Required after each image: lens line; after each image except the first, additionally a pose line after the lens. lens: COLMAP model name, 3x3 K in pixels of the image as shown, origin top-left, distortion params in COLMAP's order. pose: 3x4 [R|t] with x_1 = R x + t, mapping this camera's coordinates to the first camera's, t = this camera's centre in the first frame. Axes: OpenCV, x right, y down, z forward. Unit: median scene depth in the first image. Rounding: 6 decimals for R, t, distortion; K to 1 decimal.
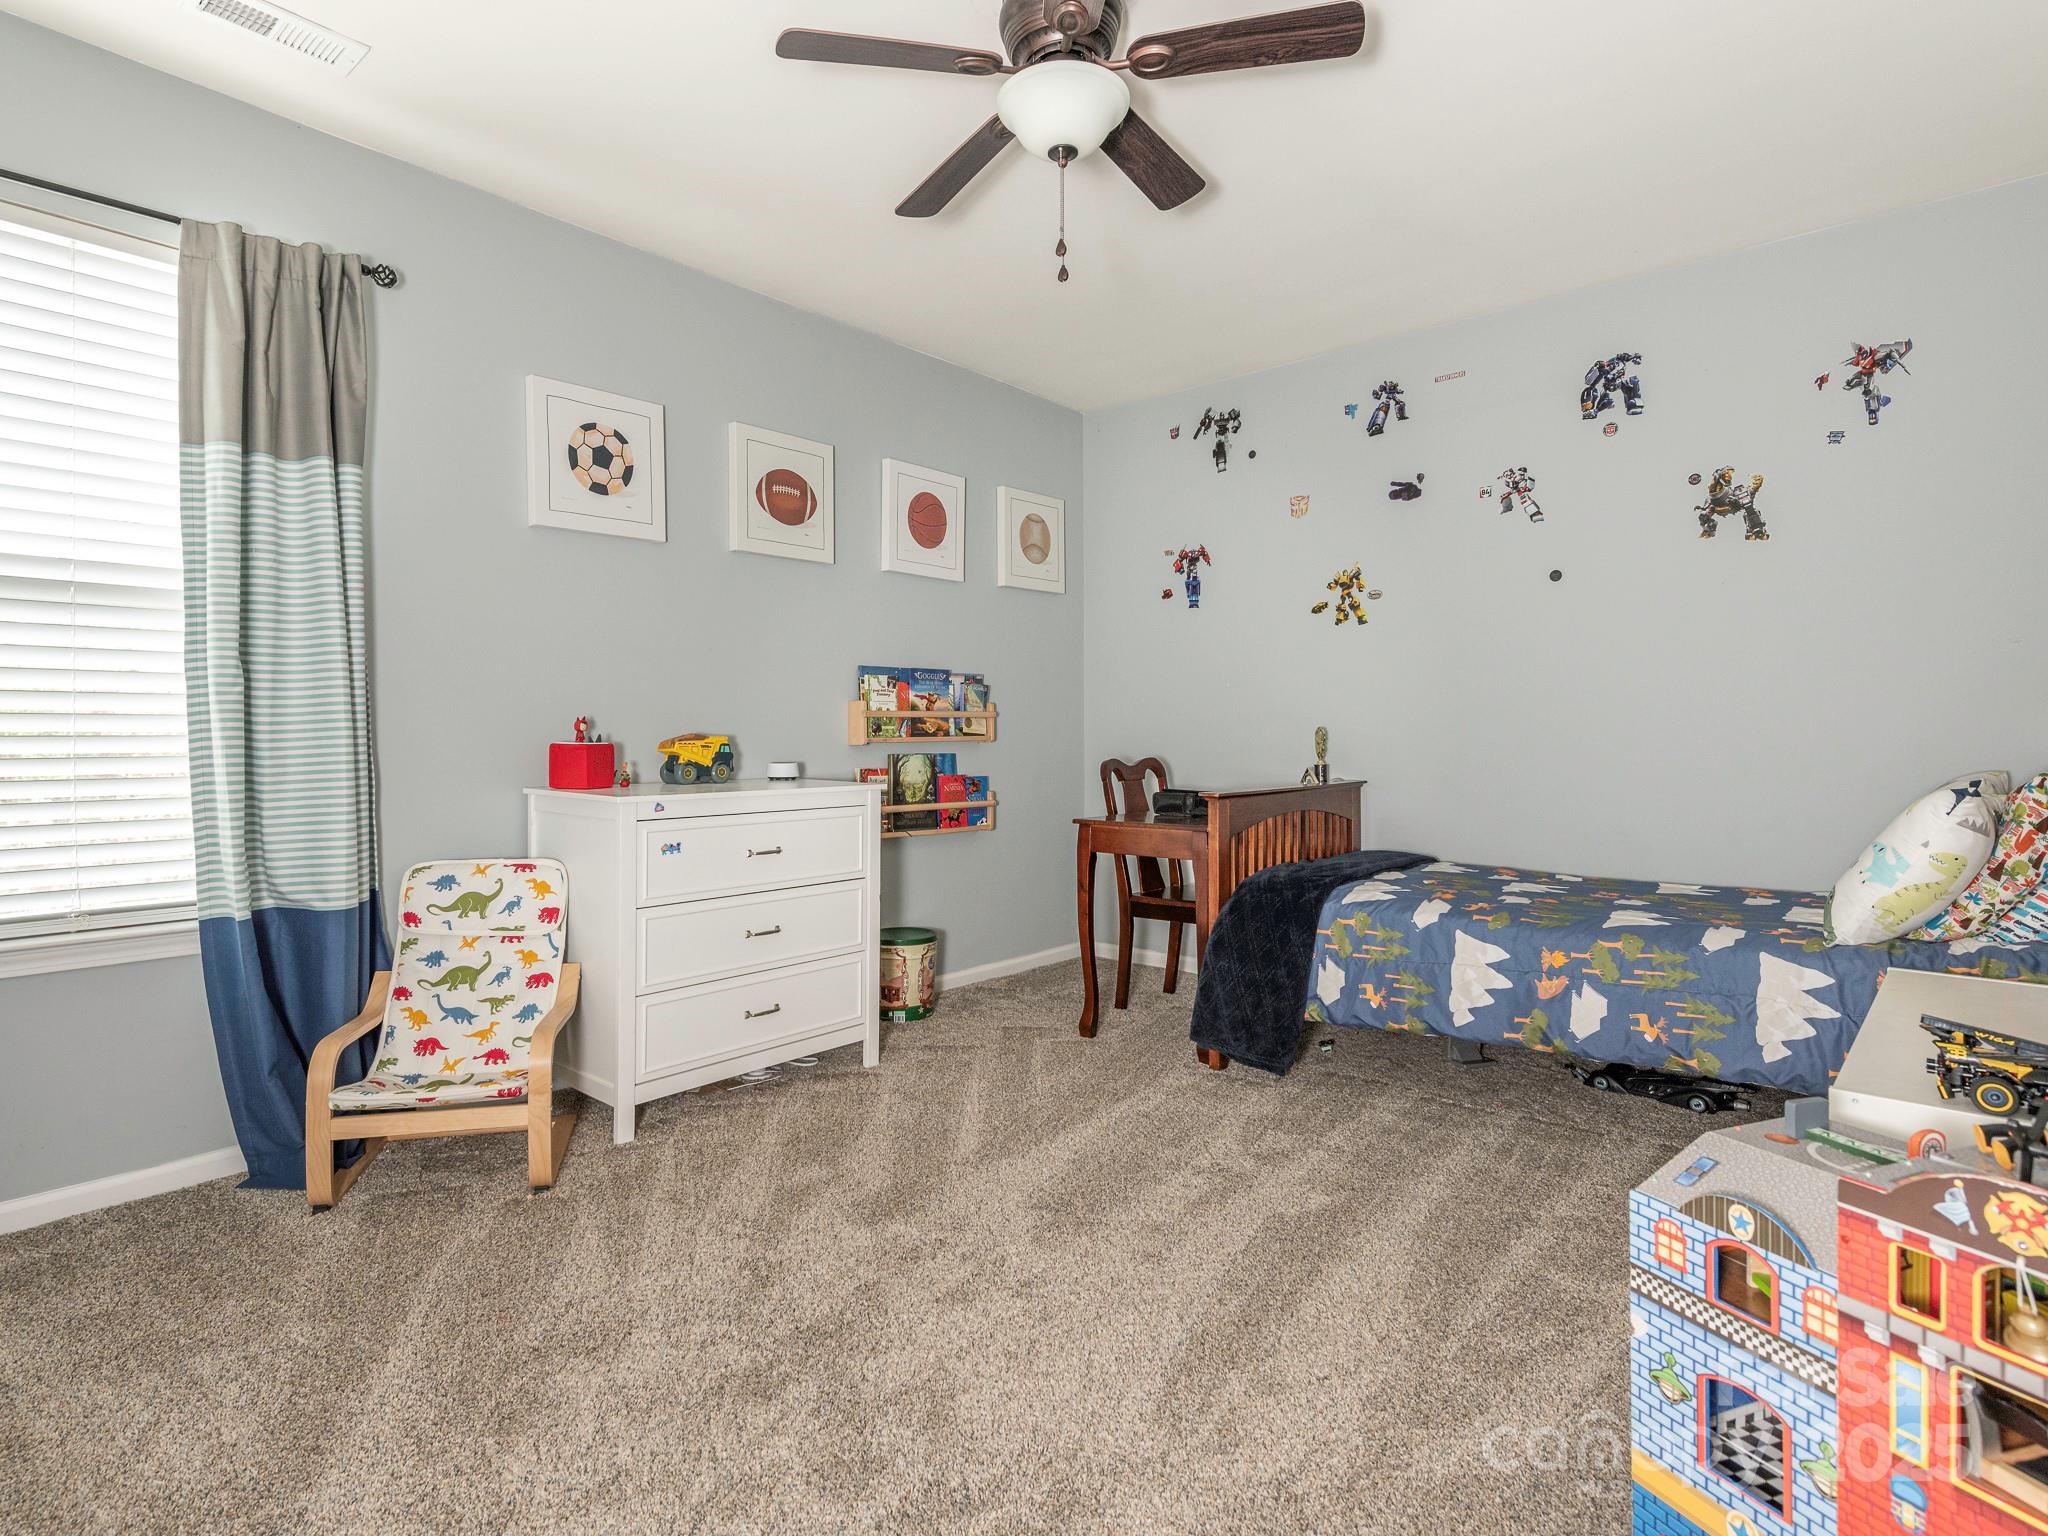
lens RADIAL K [[1116.7, 0, 1027.7], [0, 1116.7, 750.2], [0, 0, 1]] dist [0.001352, -0.002272]
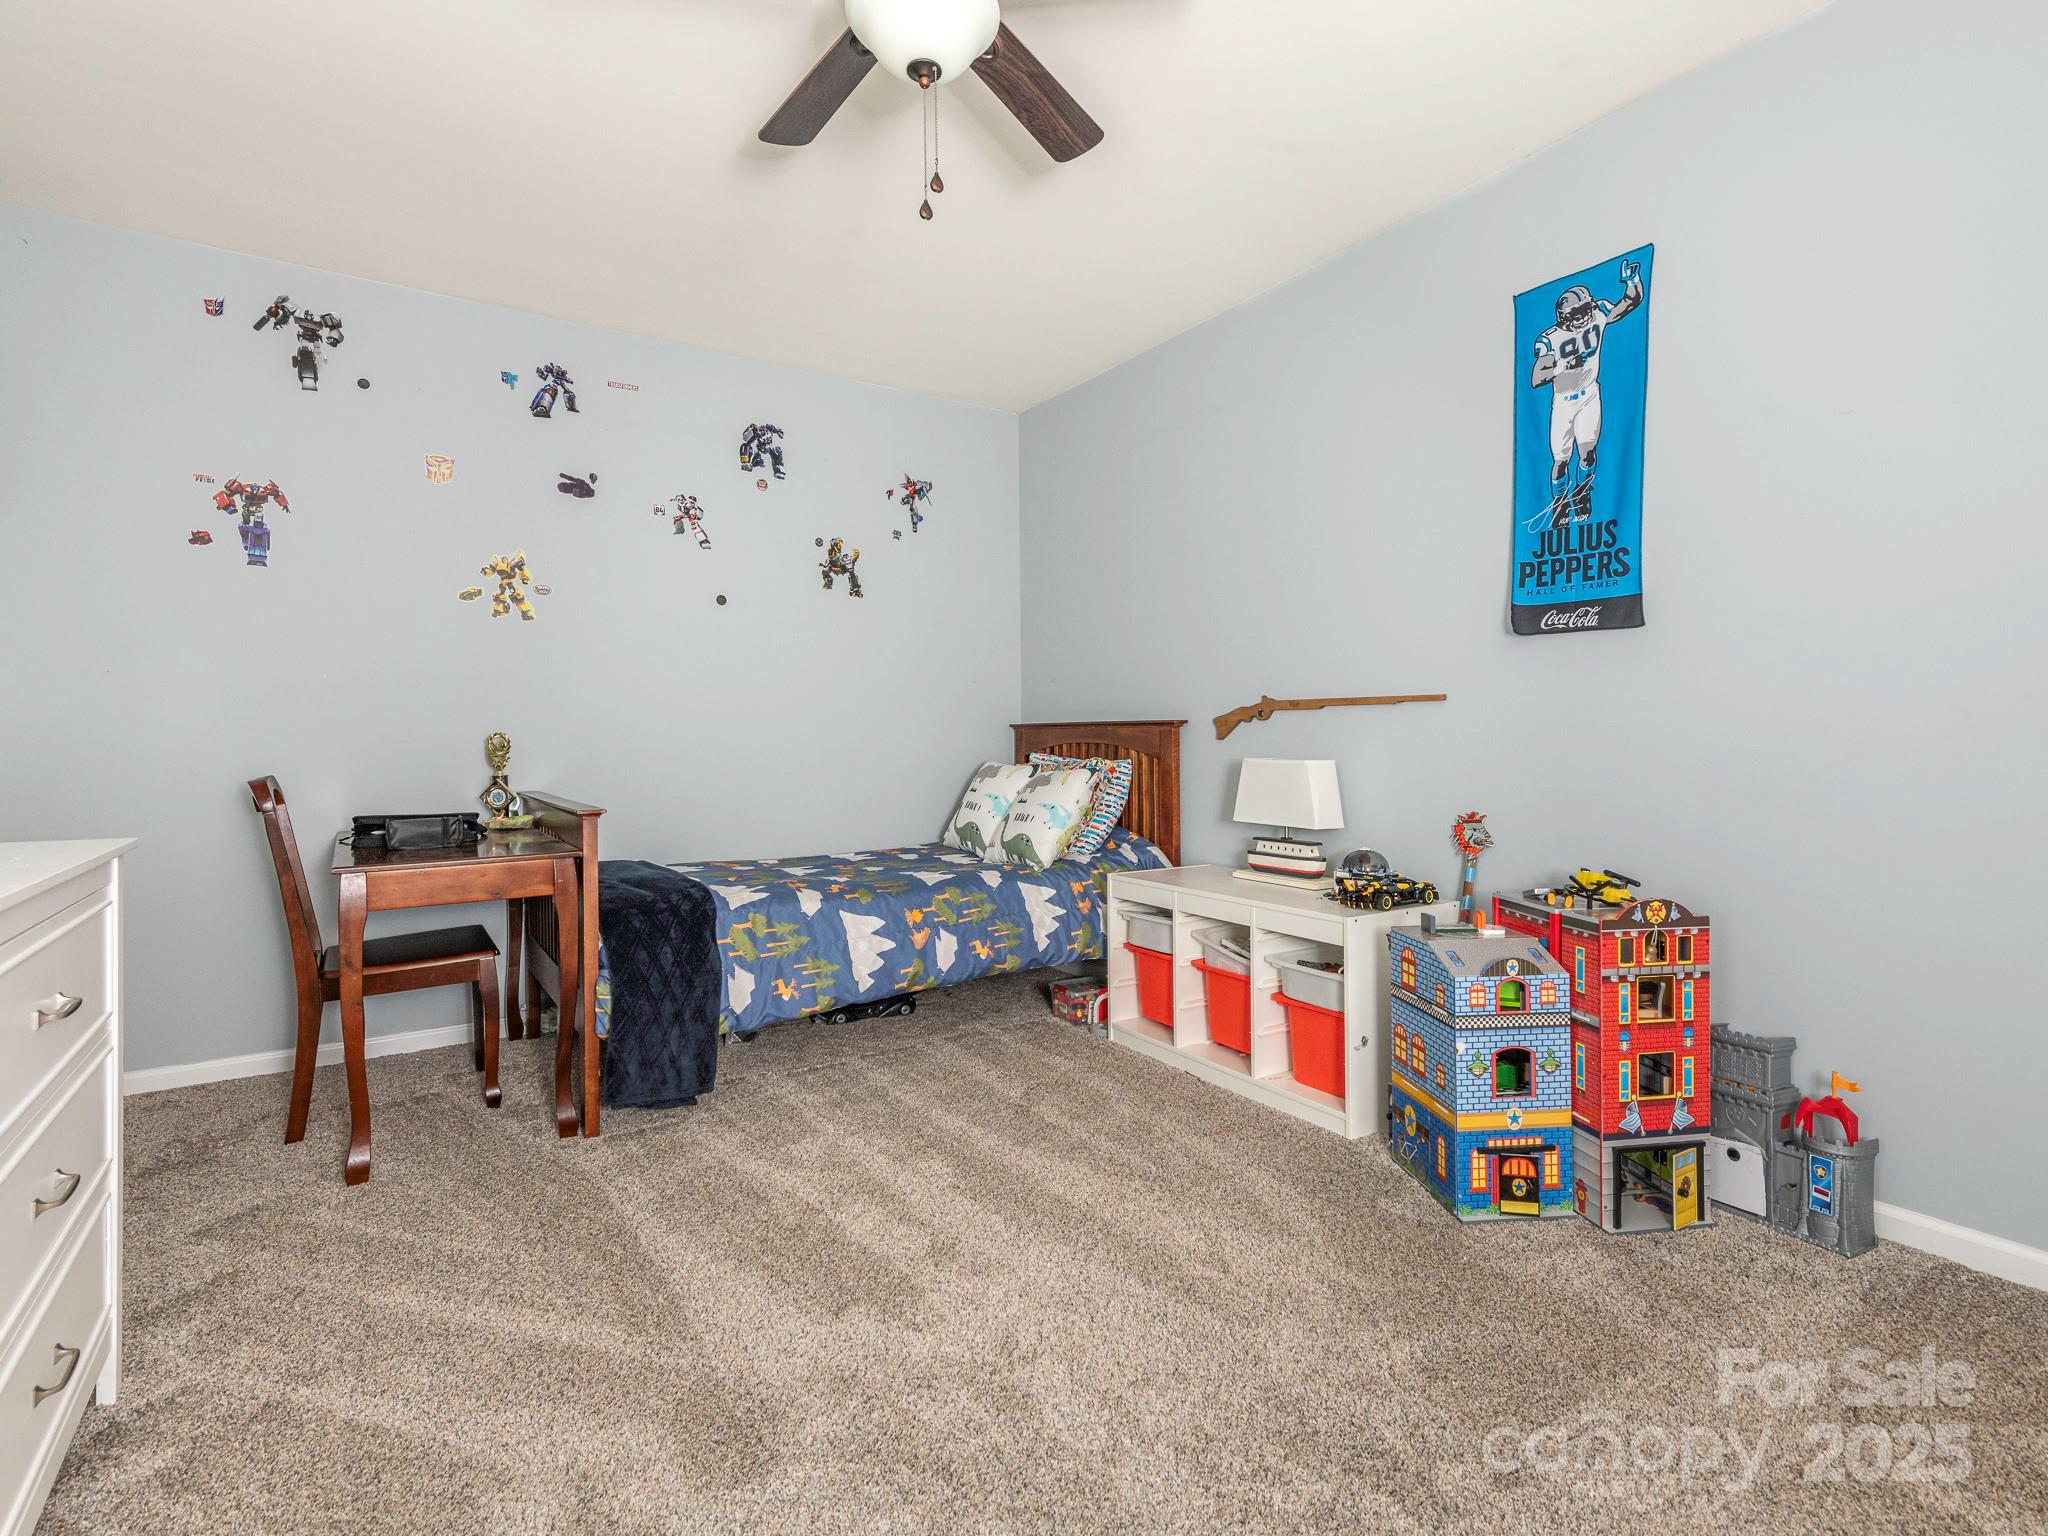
lens RADIAL K [[996.1, 0, 1031.8], [0, 996.1, 761.3], [0, 0, 1]] dist [0.014755, -0.007860]
pose [[0.244452, -0.024517, 0.969351, -0.472805], [0.020523, 0.999587, 0.020107, -0.006438], [-0.969444, 0.014979, 0.244854, 0.481614]]
